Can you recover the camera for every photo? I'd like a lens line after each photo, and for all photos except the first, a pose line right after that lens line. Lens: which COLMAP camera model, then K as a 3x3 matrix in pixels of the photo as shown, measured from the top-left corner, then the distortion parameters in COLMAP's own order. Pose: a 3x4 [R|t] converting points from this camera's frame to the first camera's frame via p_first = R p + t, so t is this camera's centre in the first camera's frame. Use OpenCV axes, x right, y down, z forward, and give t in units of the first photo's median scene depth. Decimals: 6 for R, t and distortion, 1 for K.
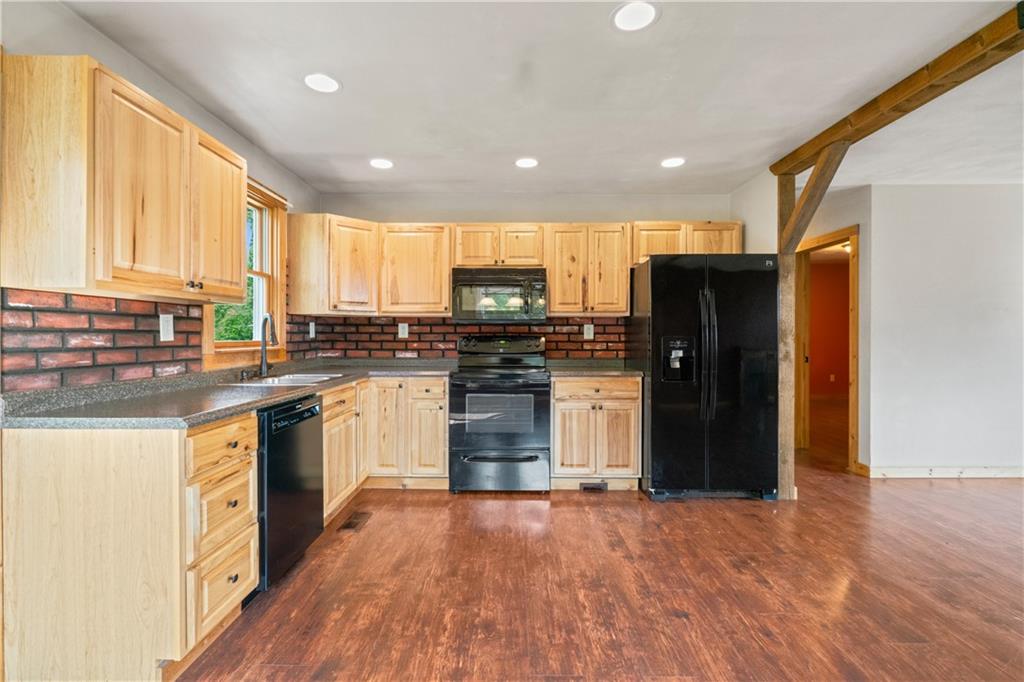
lens RADIAL K [[465.6, 0, 503.5], [0, 465.6, 337.8], [0, 0, 1]] dist [-0.008000, 0.003316]
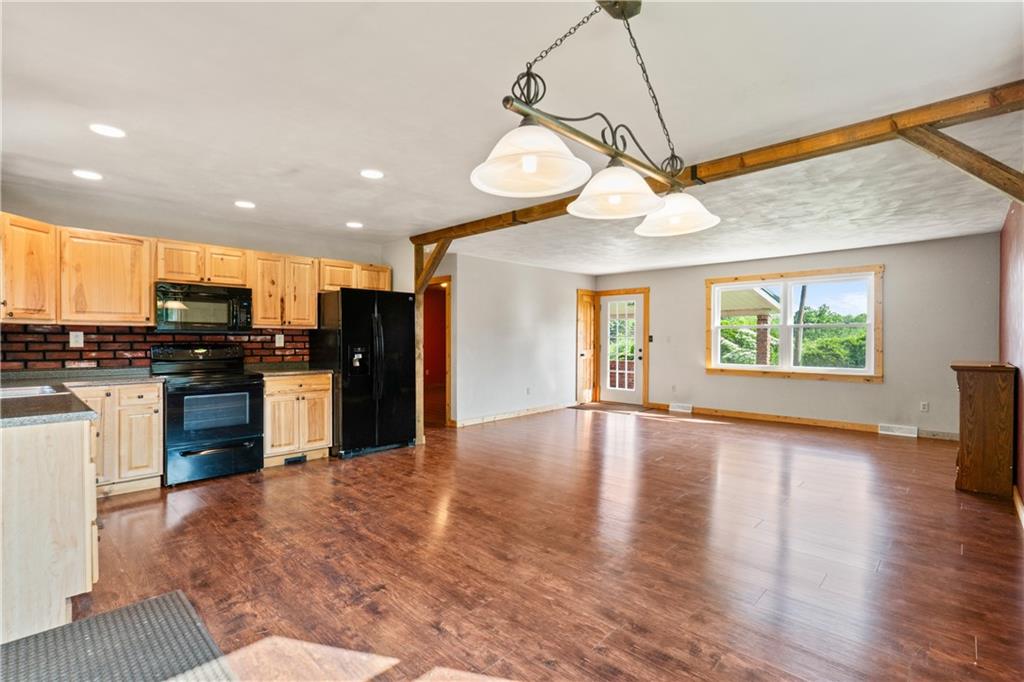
lens RADIAL K [[465.6, 0, 513.4], [0, 465.6, 347.5], [0, 0, 1]] dist [-0.008000, 0.003316]
pose [[0.679091, -0.010357, 0.733981, -0.363239], [0.000490, 0.999907, 0.013656, -0.013537], [-0.734054, -0.008914, 0.679033, -0.350125]]
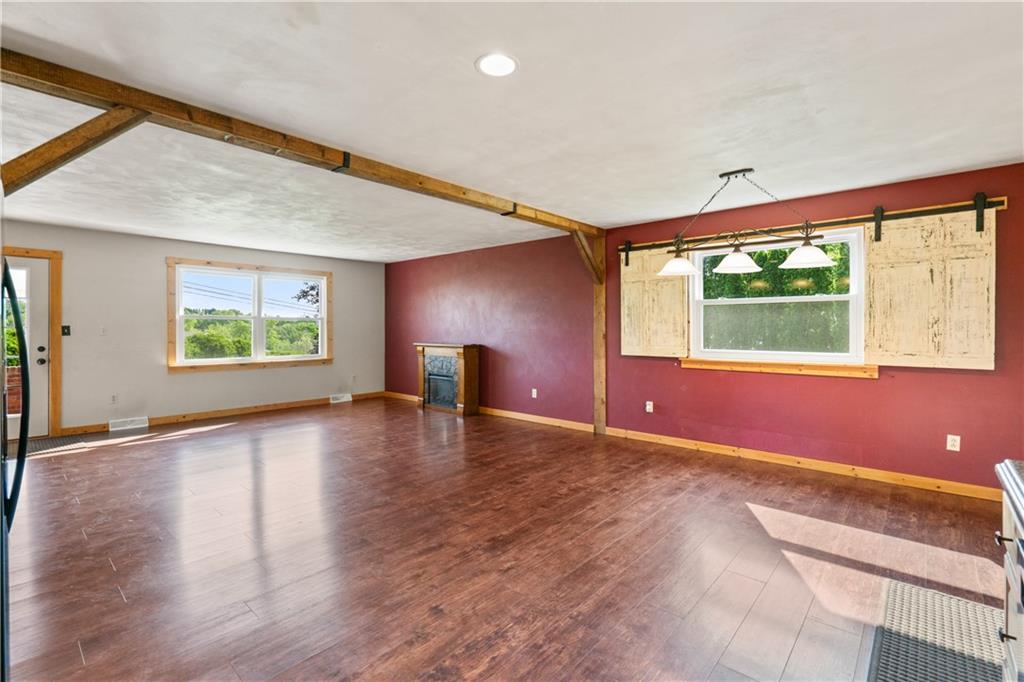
lens RADIAL K [[465.6, 0, 498.4], [0, 465.6, 327.1], [0, 0, 1]] dist [-0.008000, 0.003316]
pose [[-0.742382, 0.004985, 0.669958, -0.247973], [0.005721, 0.999983, -0.001101, -0.027105], [-0.669952, 0.003016, -0.742398, 0.958436]]
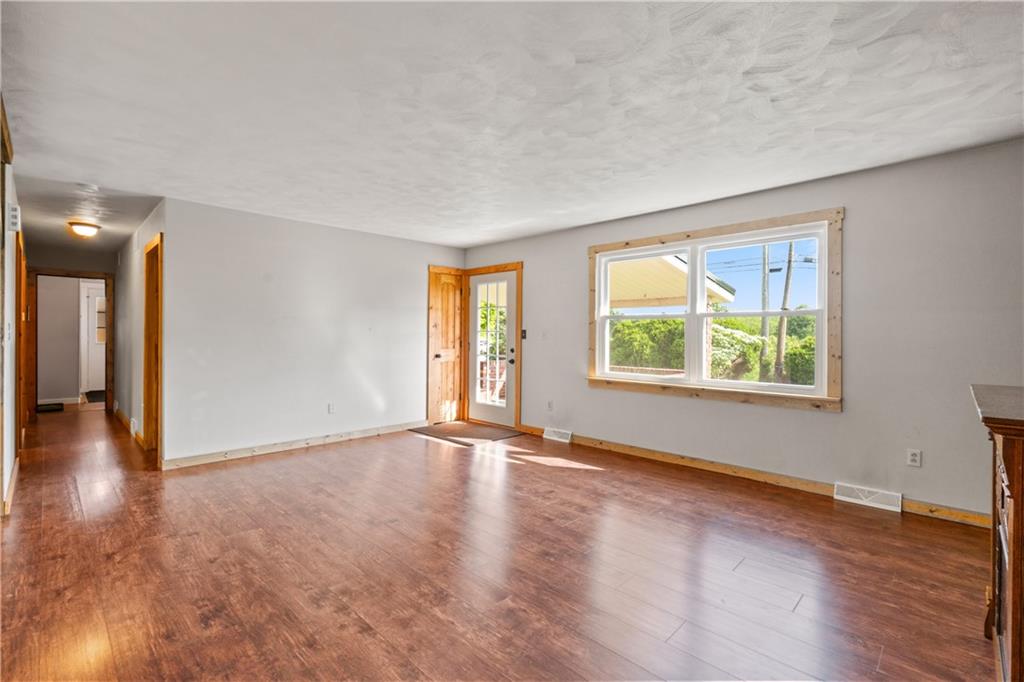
lens RADIAL K [[465.6, 0, 495.6], [0, 465.6, 340.1], [0, 0, 1]] dist [-0.008000, 0.003316]
pose [[0.707932, -0.000924, 0.706280, 0.620677], [-0.005404, 0.999963, 0.006726, -0.015087], [-0.706260, -0.008578, 0.707901, -0.367708]]
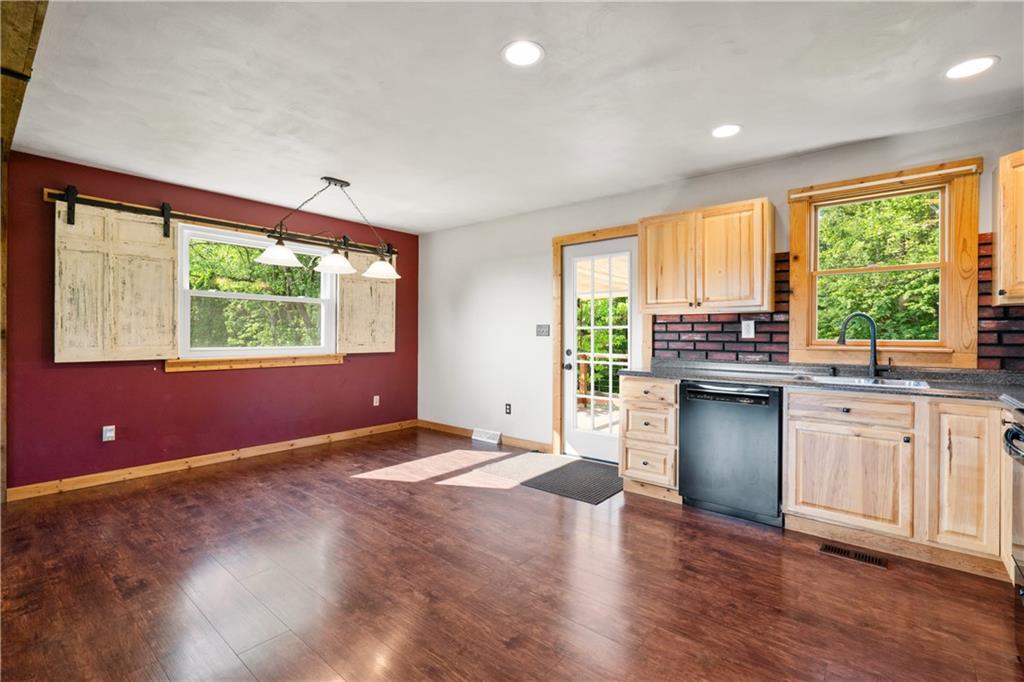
lens RADIAL K [[465.6, 0, 508.6], [0, 465.6, 333.2], [0, 0, 1]] dist [-0.008000, 0.003316]
pose [[-0.638606, -0.001828, -0.769531, 0.615137], [-0.006687, 0.999973, 0.003174, -0.005682], [0.769504, 0.007172, -0.638601, 0.888493]]
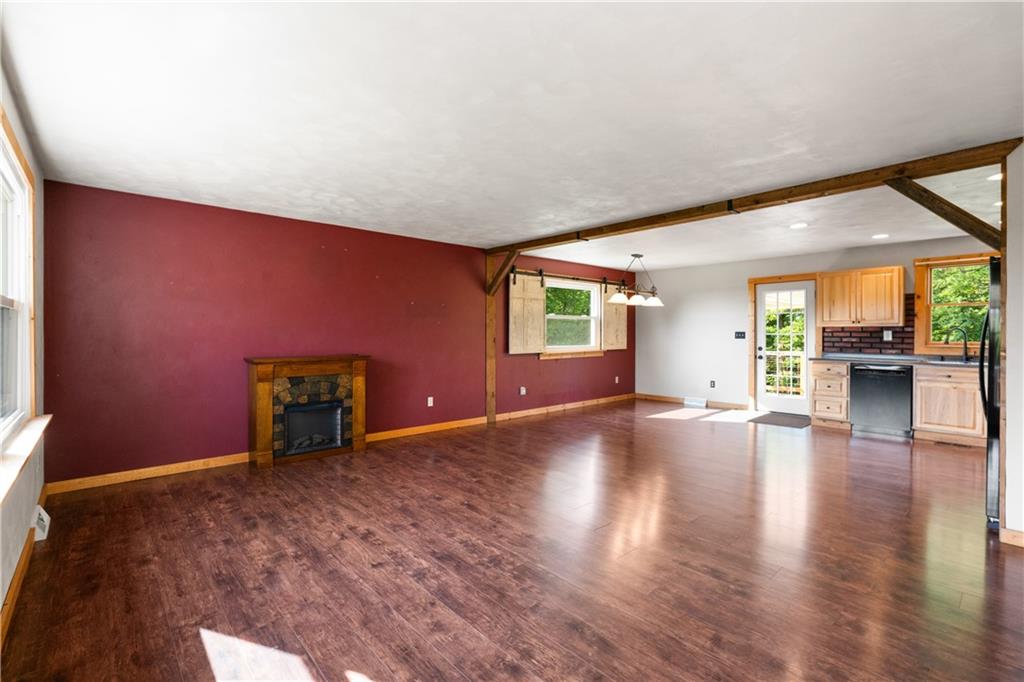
lens RADIAL K [[465.6, 0, 503.5], [0, 465.6, 336.5], [0, 0, 1]] dist [-0.008000, 0.003316]
pose [[-0.739181, 0.010617, -0.673424, 1.804893], [0.000288, 0.999881, 0.015447, -0.038837], [0.673507, 0.011224, -0.739095, 0.969794]]
